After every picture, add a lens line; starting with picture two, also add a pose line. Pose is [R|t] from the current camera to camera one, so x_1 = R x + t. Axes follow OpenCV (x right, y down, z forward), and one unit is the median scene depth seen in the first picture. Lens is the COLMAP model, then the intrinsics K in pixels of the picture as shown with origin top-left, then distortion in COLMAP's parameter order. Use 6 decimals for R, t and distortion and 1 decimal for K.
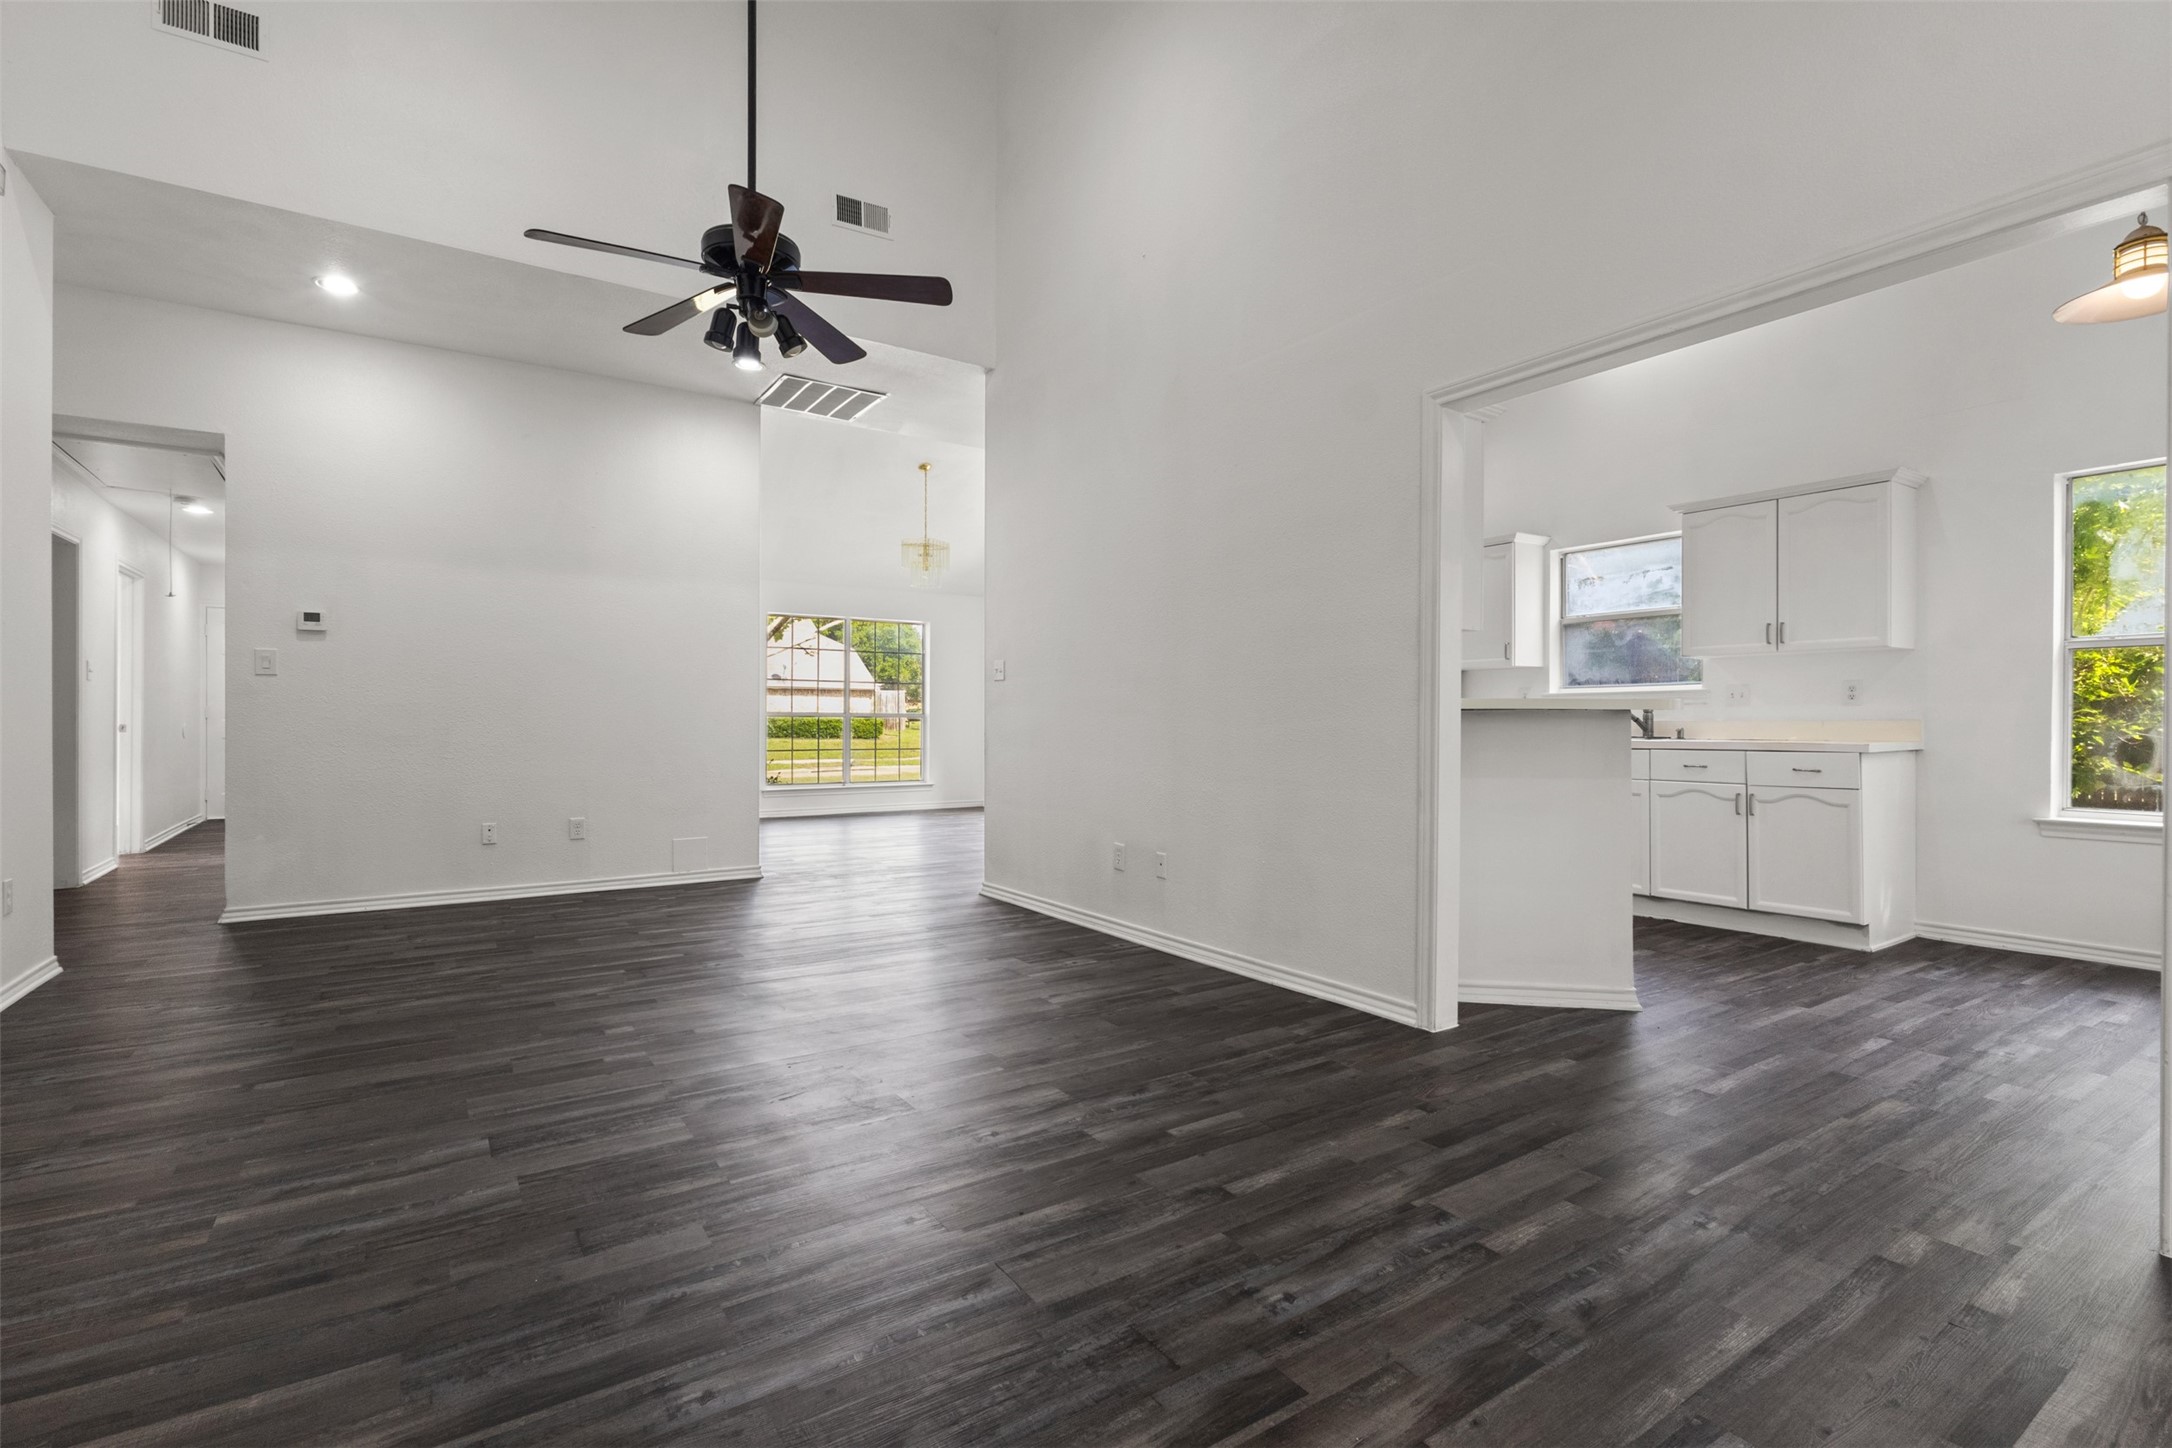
lens RADIAL K [[1003.7, 0, 1074.0], [0, 1003.7, 727.7], [0, 0, 1]] dist [0.000063, 0.001313]
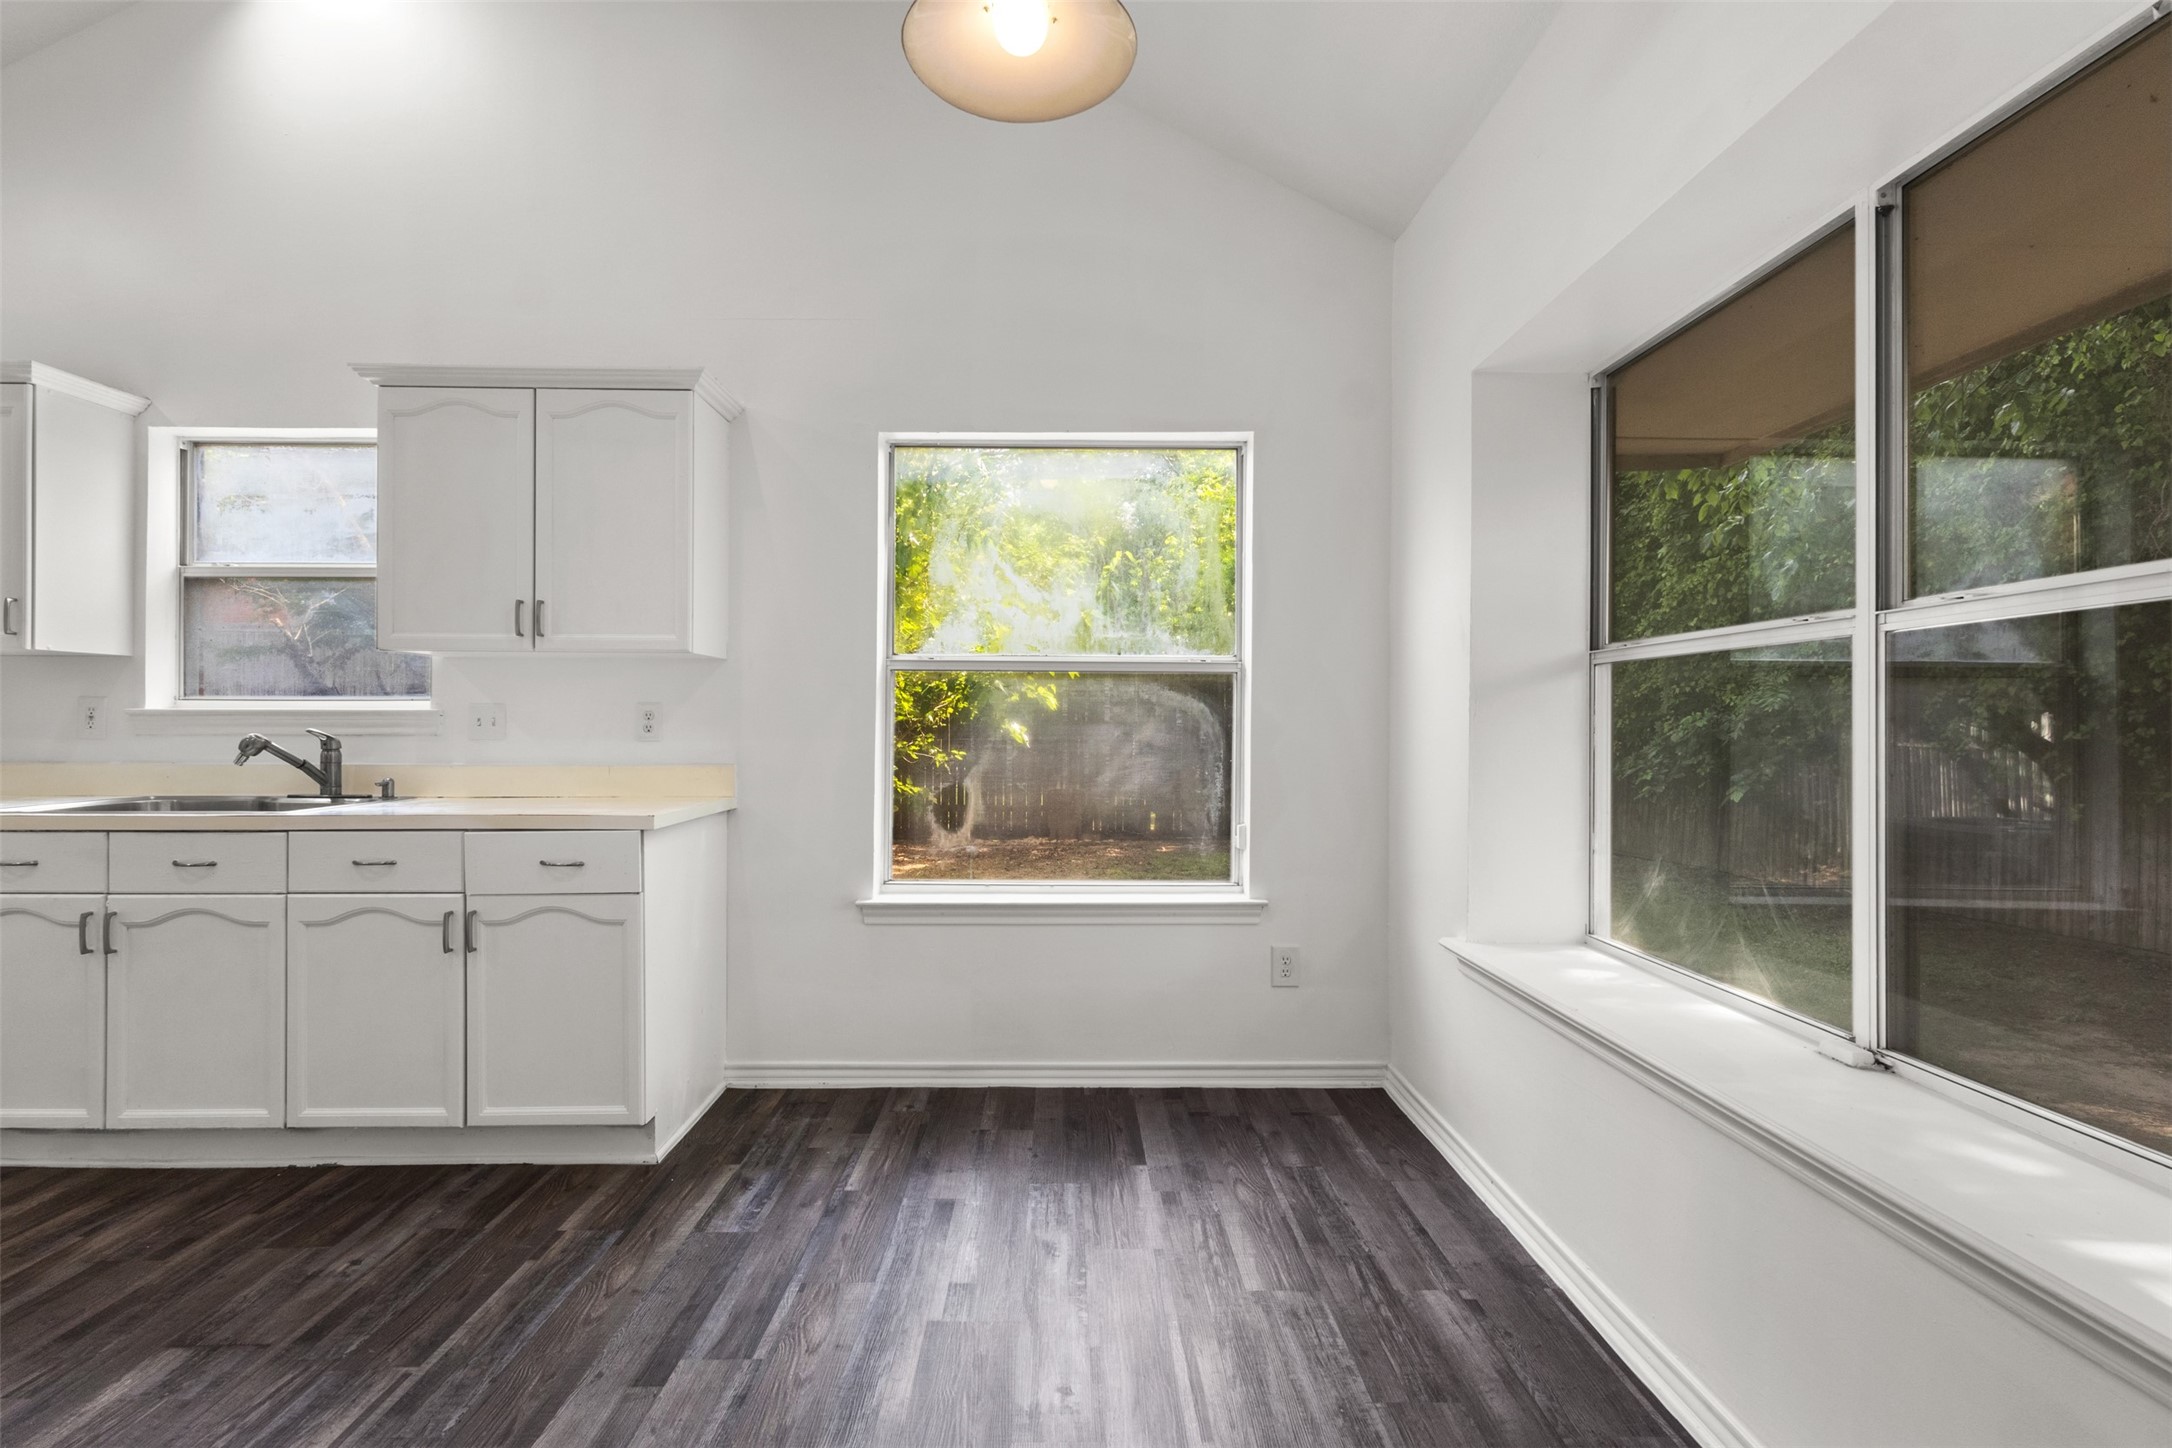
lens RADIAL K [[1003.7, 0, 1070.0], [0, 1003.7, 719.7], [0, 0, 1]] dist [0.000063, 0.001313]
pose [[0.548180, 0.009660, 0.836305, 0.439708], [-0.000210, 0.999935, -0.011412, -0.033210], [-0.836360, 0.006080, 0.548146, 0.481133]]
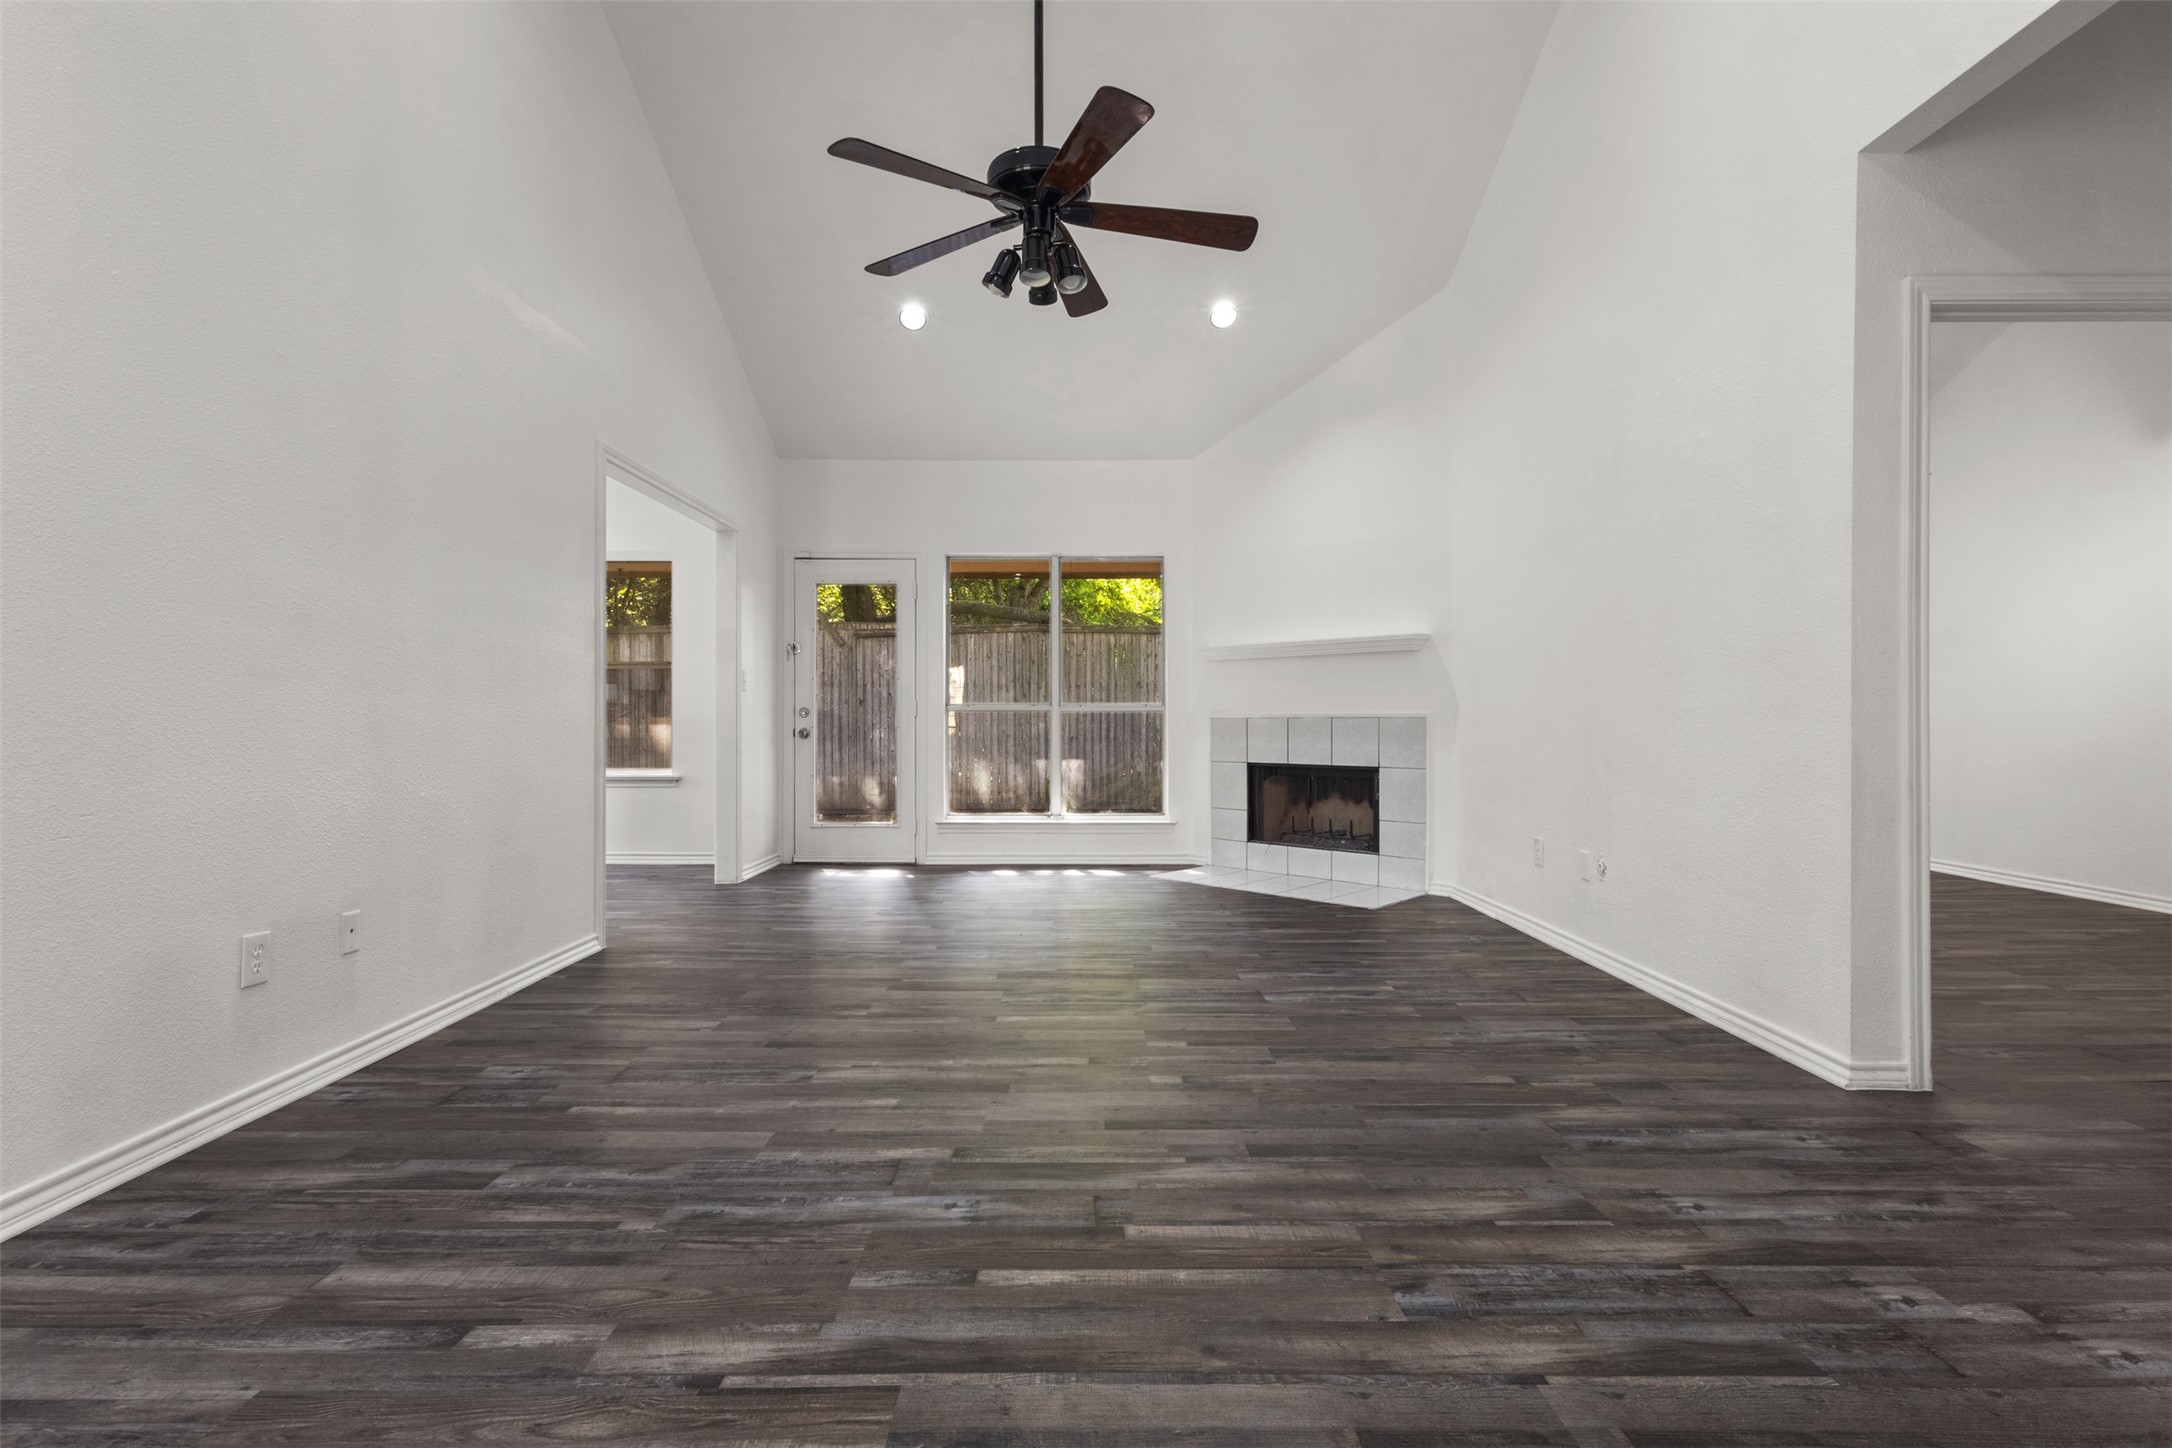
lens RADIAL K [[1003.7, 0, 1078.2], [0, 1003.7, 719.1], [0, 0, 1]] dist [0.000063, 0.001313]
pose [[-0.838516, -0.001438, 0.544875, -0.636630], [-0.000189, 0.999997, 0.002348, 0.005777], [-0.544876, 0.001865, -0.838514, 1.309435]]
